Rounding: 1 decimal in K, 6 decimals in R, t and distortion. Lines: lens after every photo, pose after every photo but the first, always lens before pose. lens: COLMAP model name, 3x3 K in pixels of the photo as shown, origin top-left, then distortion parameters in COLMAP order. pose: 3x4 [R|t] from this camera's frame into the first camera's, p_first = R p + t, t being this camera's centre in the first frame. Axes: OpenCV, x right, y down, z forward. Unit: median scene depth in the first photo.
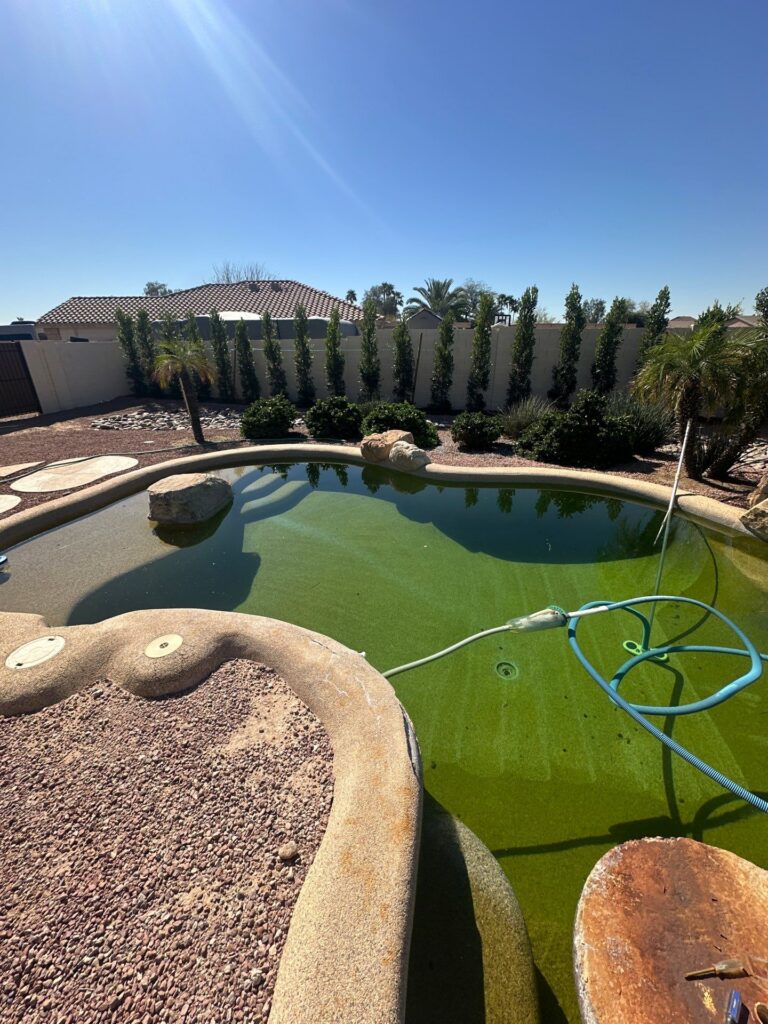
lens RADIAL K [[409.0, 0, 384.0], [0, 409.0, 512.0], [0, 0, 1]] dist [-0.001908, -0.000188]
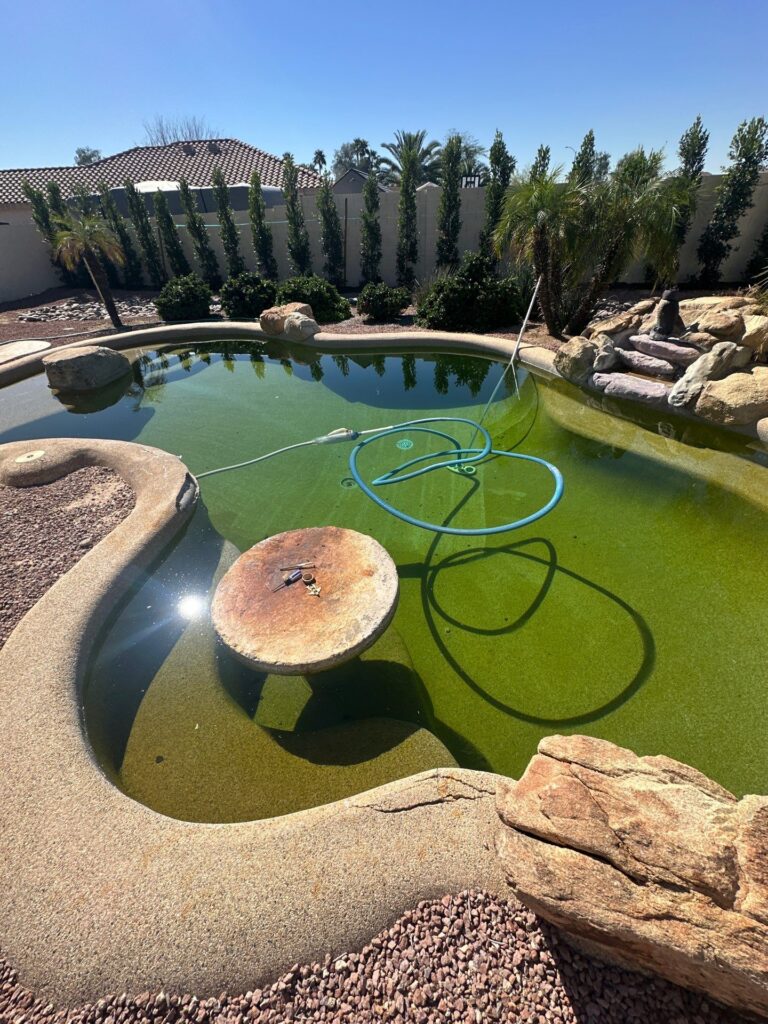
lens RADIAL K [[408.1, 0, 384.0], [0, 408.1, 512.0], [0, 0, 1]] dist [-0.001368, -0.000377]
pose [[0.998931, -0.045382, 0.008745, 0.144549], [0.042180, 0.972540, 0.228883, 0.058274], [-0.018892, -0.228270, 0.973415, -0.089165]]
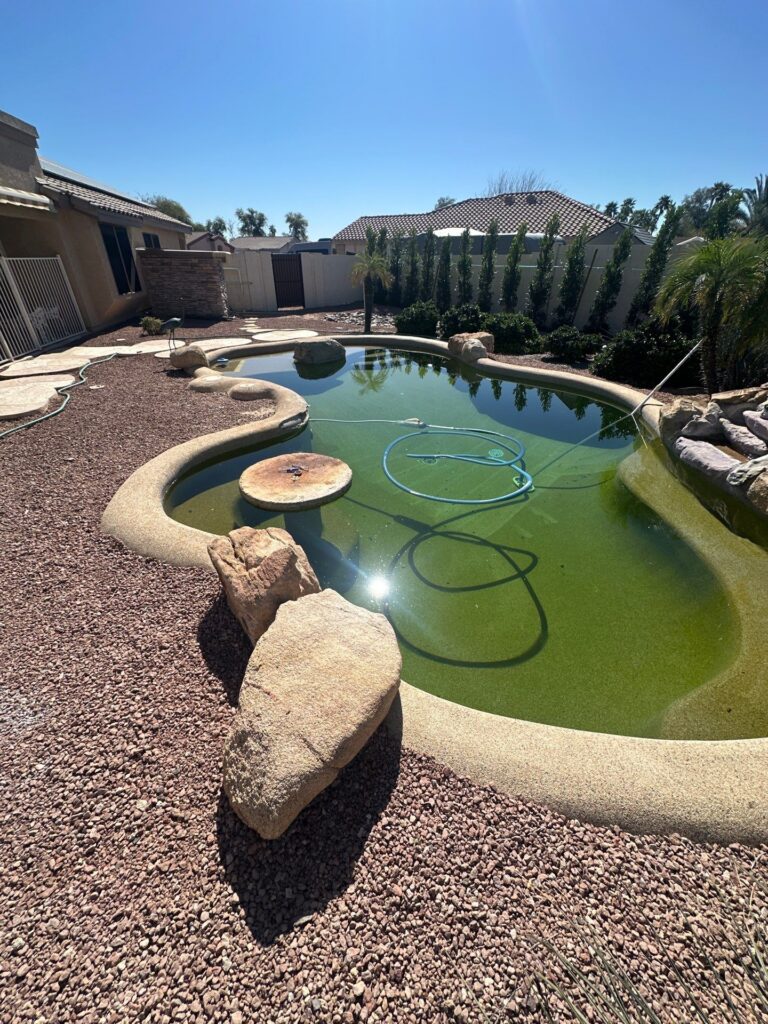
lens RADIAL K [[408.1, 0, 384.0], [0, 408.1, 512.0], [0, 0, 1]] dist [-0.001368, -0.000377]
pose [[0.825559, 0.311208, -0.470746, 0.343424], [-0.235201, 0.948035, 0.214265, 0.078065], [0.512965, -0.066168, 0.855856, -0.155330]]
